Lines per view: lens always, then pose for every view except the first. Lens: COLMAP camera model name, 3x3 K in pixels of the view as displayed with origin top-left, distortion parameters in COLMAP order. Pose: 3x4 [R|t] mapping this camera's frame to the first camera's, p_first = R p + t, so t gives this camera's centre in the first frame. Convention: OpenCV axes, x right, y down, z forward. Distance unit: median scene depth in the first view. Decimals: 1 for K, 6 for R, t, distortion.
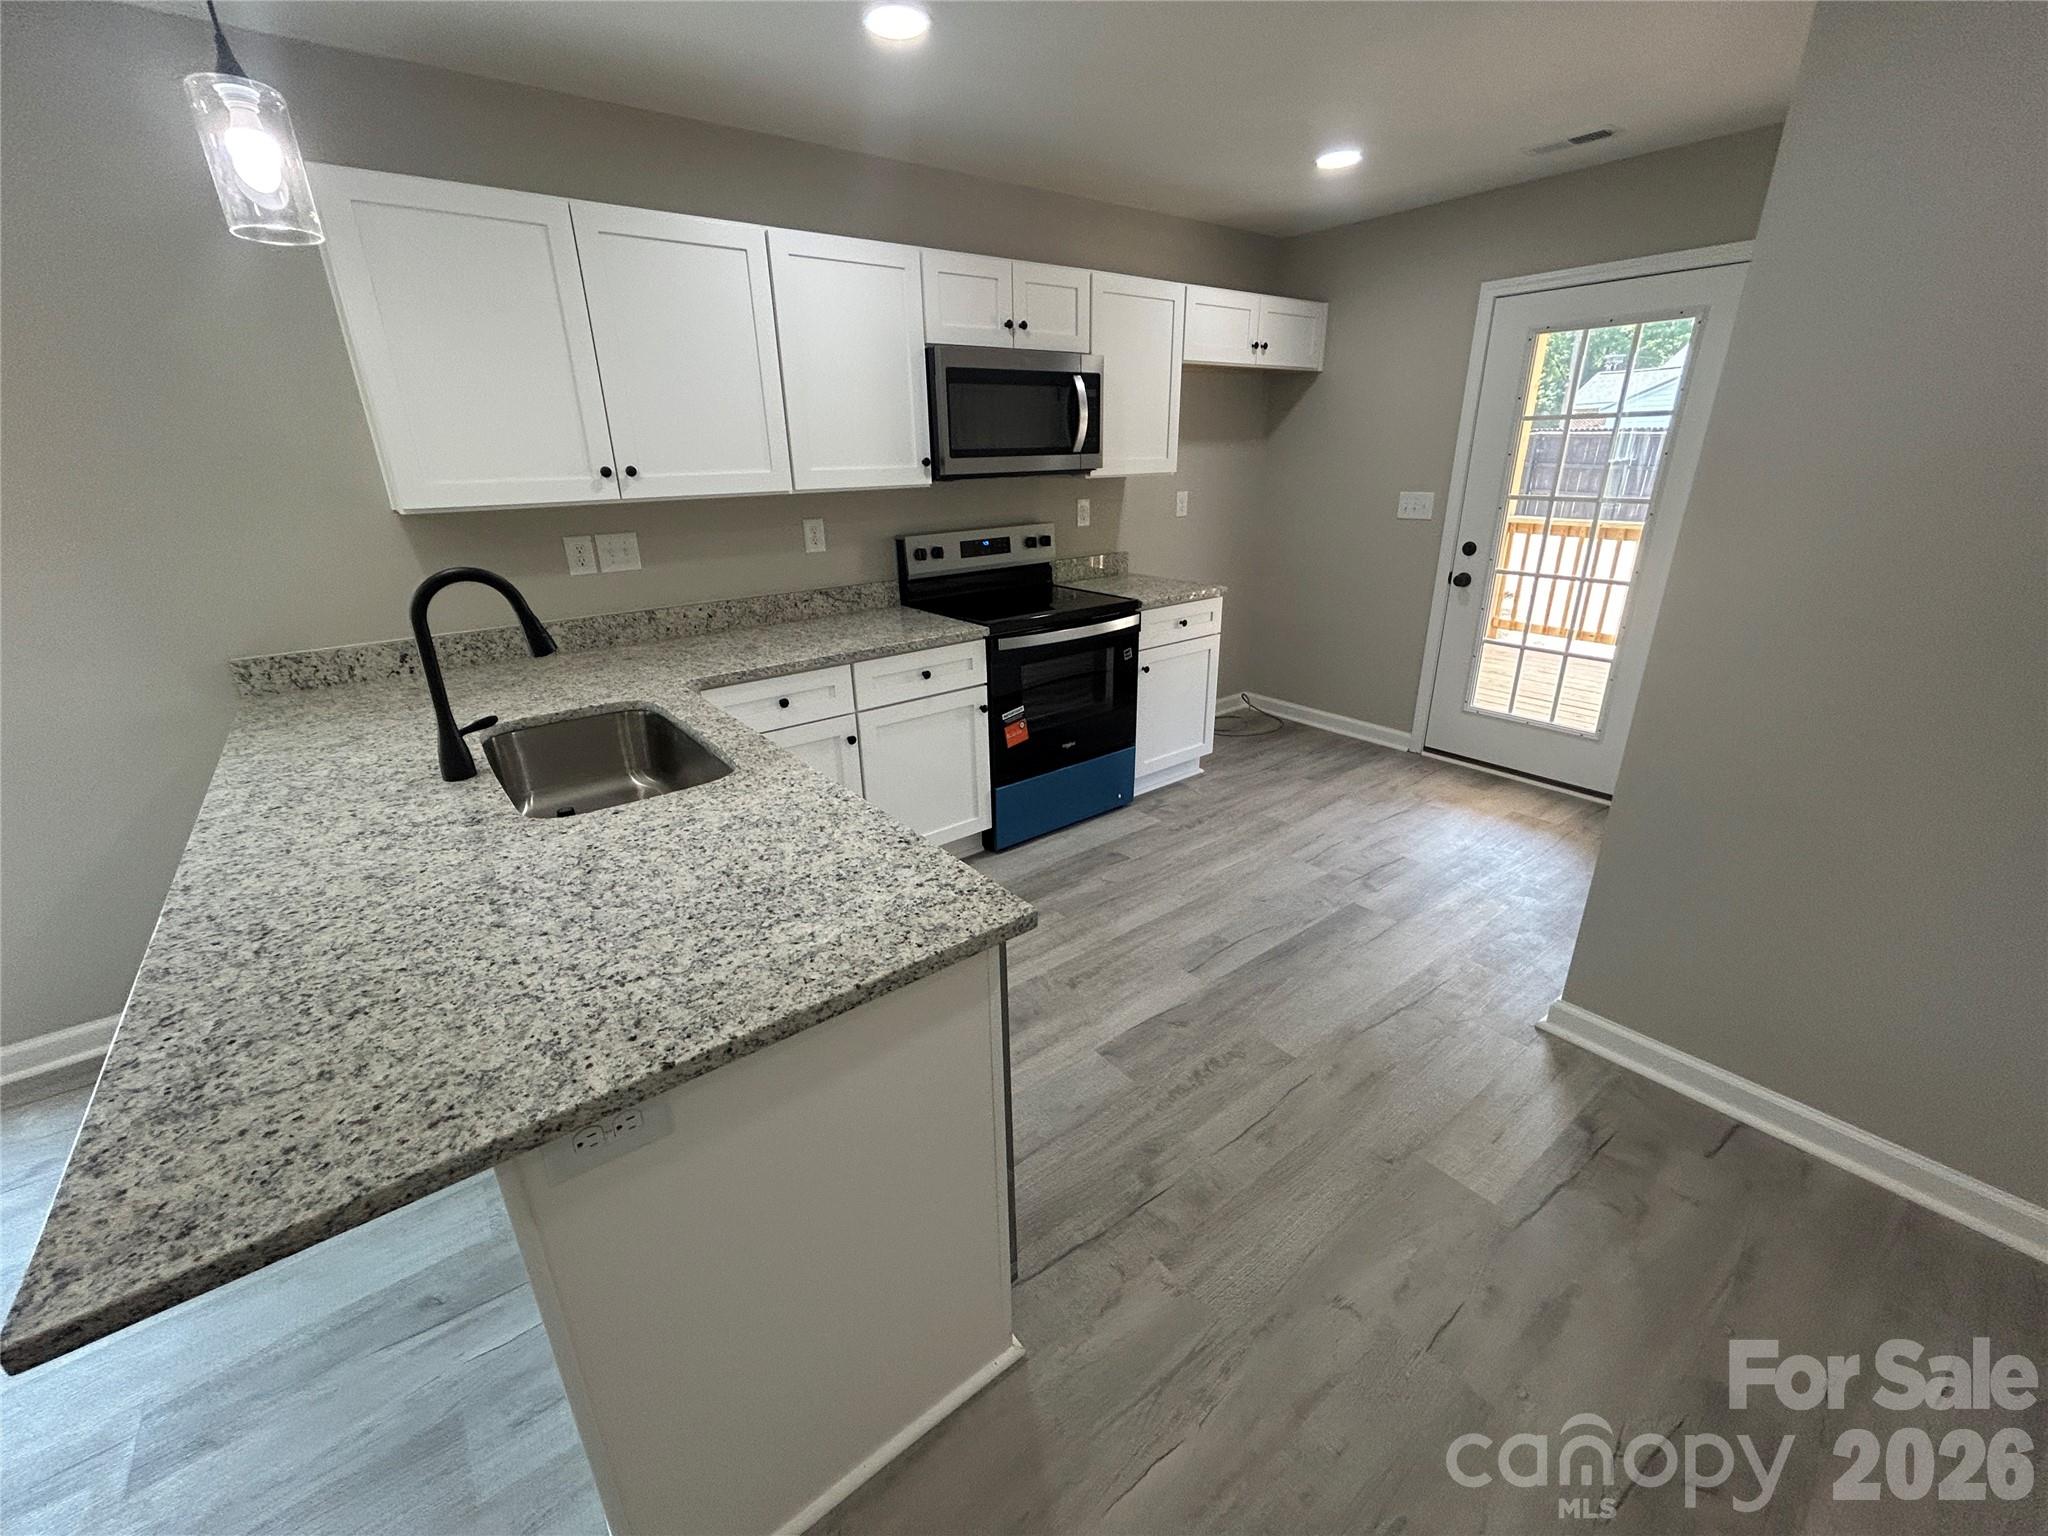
lens RADIAL K [[835.8, 0, 1024.6], [0, 835.8, 775.9], [0, 0, 1]] dist [0.000298, -0.000119]
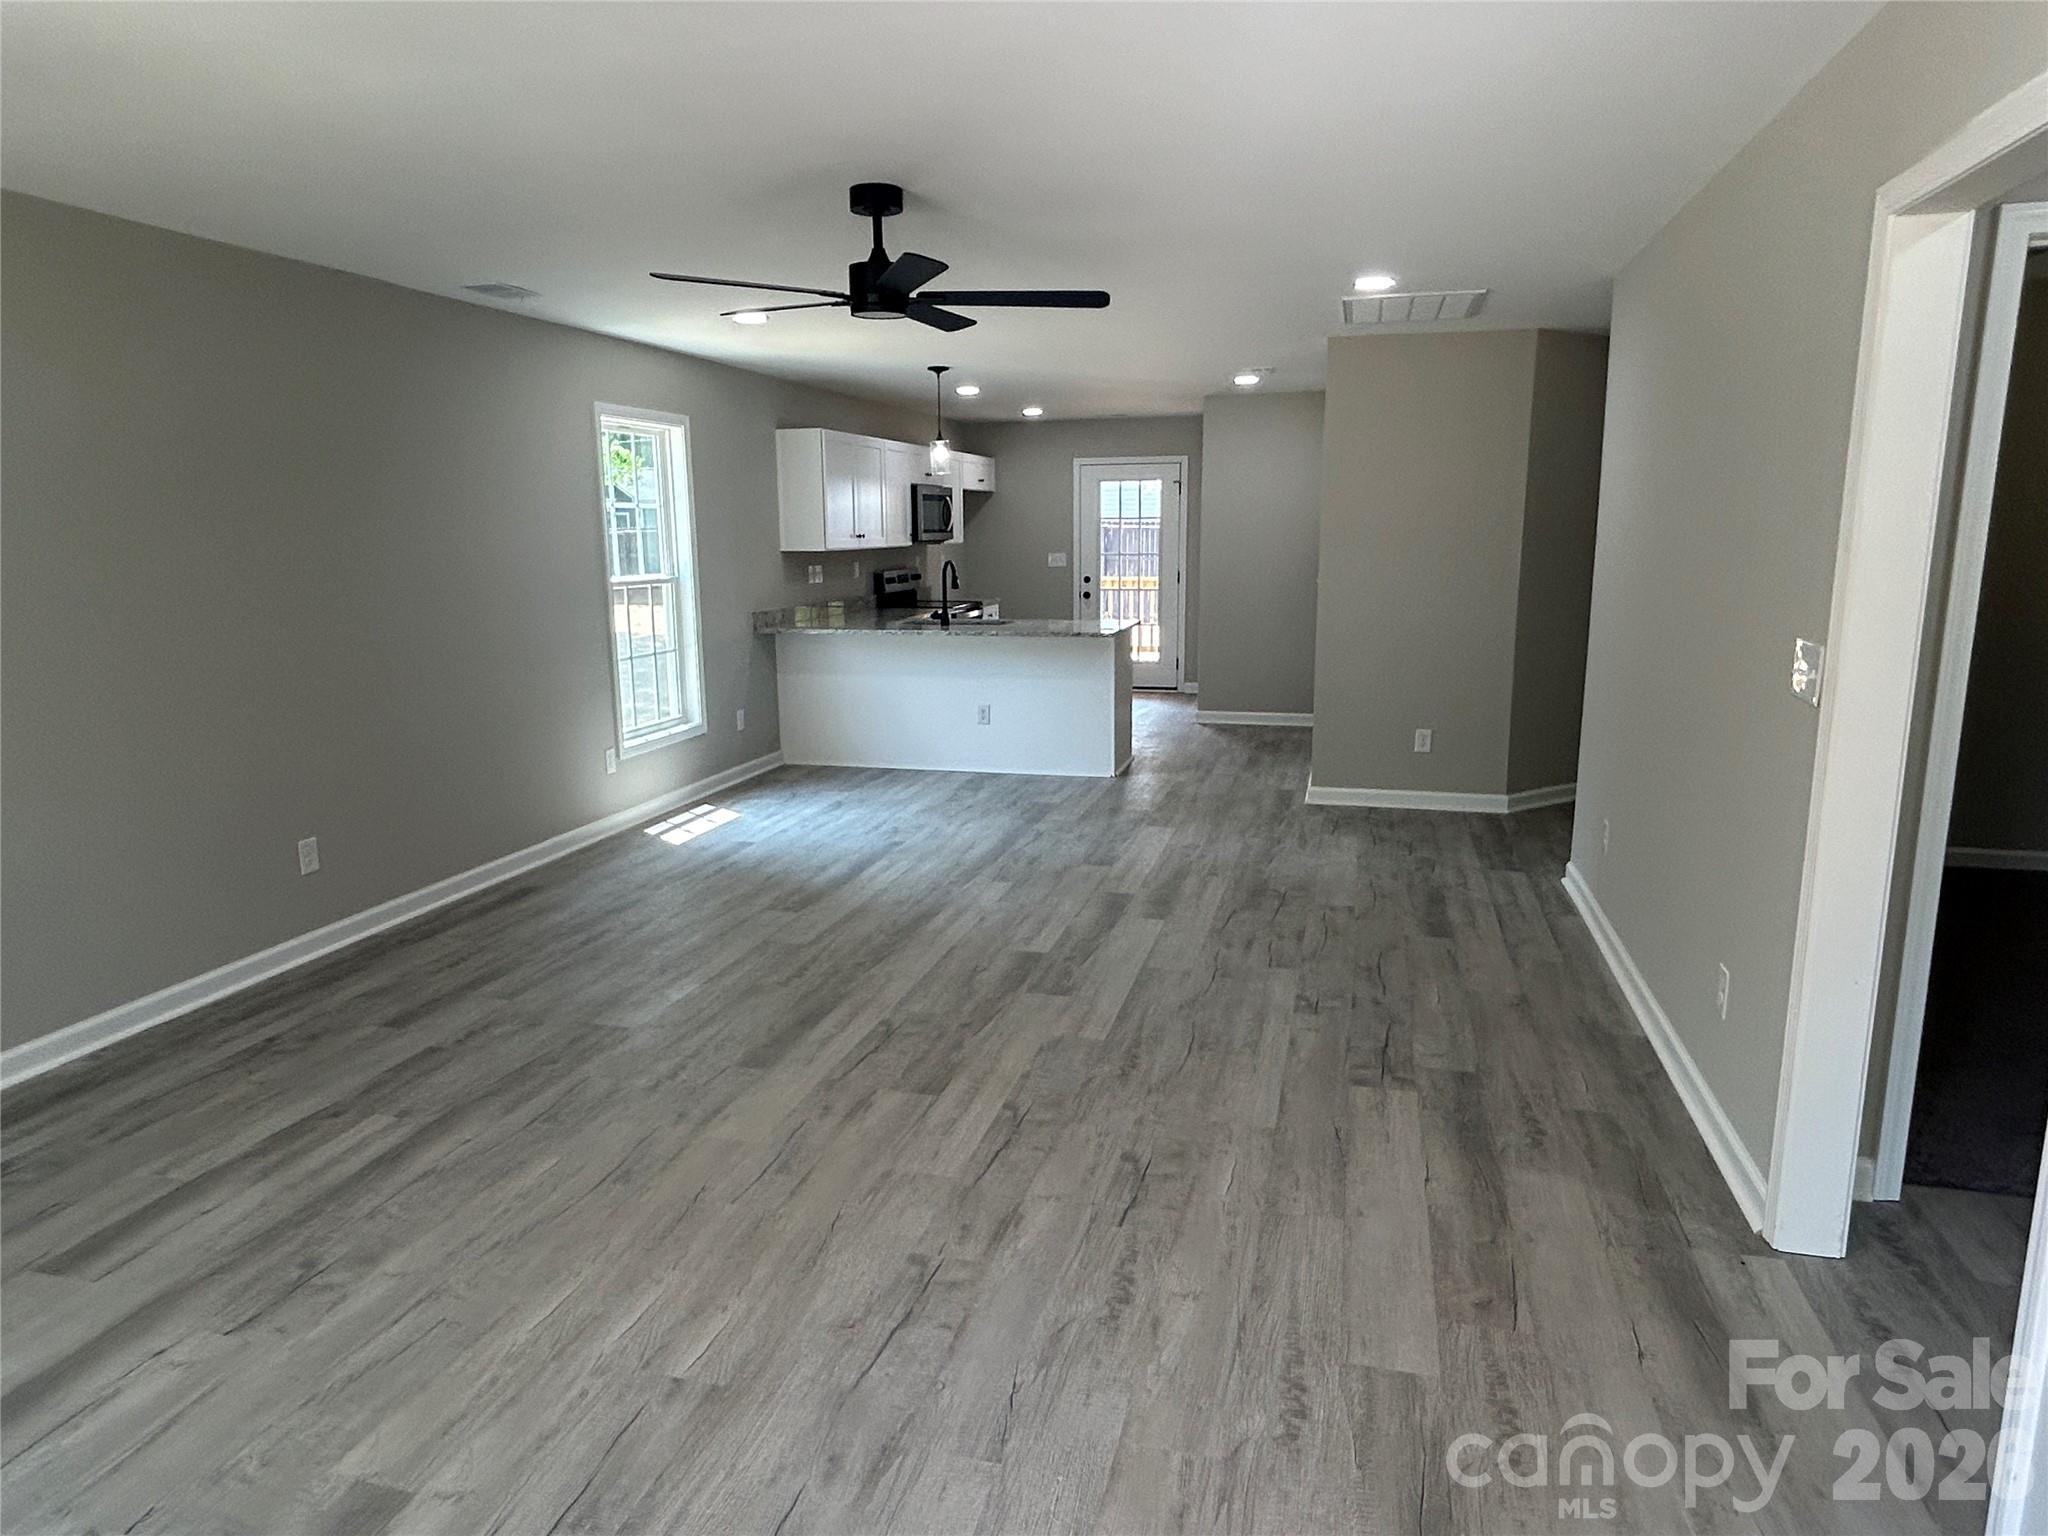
lens RADIAL K [[1255.9, 0, 1024.5], [0, 1255.9, 766.1], [0, 0, 1]] dist [-0.000606, 0.000017]
pose [[0.791949, -0.100196, 0.602310, -1.637722], [0.211645, 0.970335, -0.116864, 0.545256], [-0.572733, 0.220027, 0.789662, -1.347592]]
